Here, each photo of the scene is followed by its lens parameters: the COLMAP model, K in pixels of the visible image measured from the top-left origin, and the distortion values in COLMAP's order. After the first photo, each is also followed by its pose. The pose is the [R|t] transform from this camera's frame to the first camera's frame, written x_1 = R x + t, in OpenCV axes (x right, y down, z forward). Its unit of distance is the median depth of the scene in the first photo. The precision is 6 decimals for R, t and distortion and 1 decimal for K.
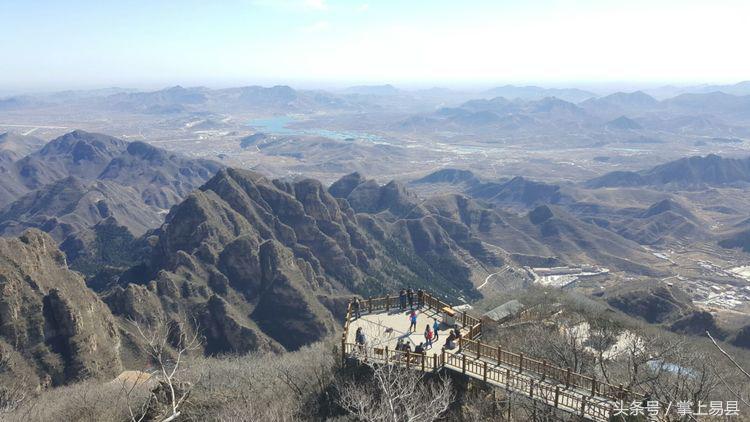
lens RADIAL K [[546.1, 0, 378.1], [0, 546.1, 214.7], [0, 0, 1]] dist [0.125409, -0.187026]
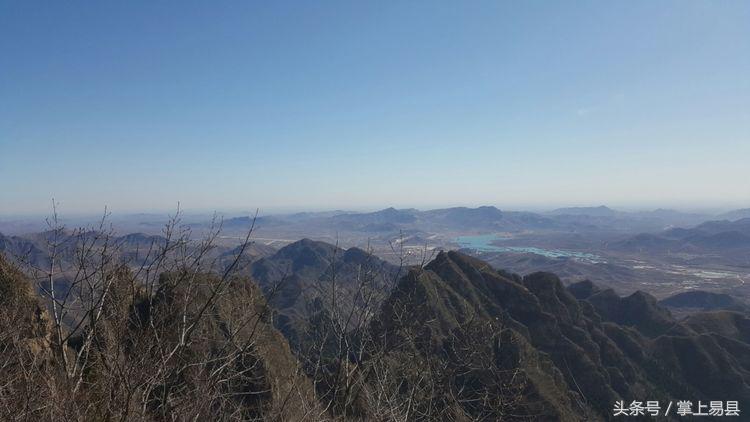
lens RADIAL K [[546.1, 0, 378.1], [0, 546.1, 214.7], [0, 0, 1]] dist [0.125409, -0.187026]
pose [[0.936033, 0.004053, -0.351889, -0.047382], [-0.082148, 0.974825, -0.207289, 0.031146], [0.342190, 0.222936, 0.912801, 0.101526]]
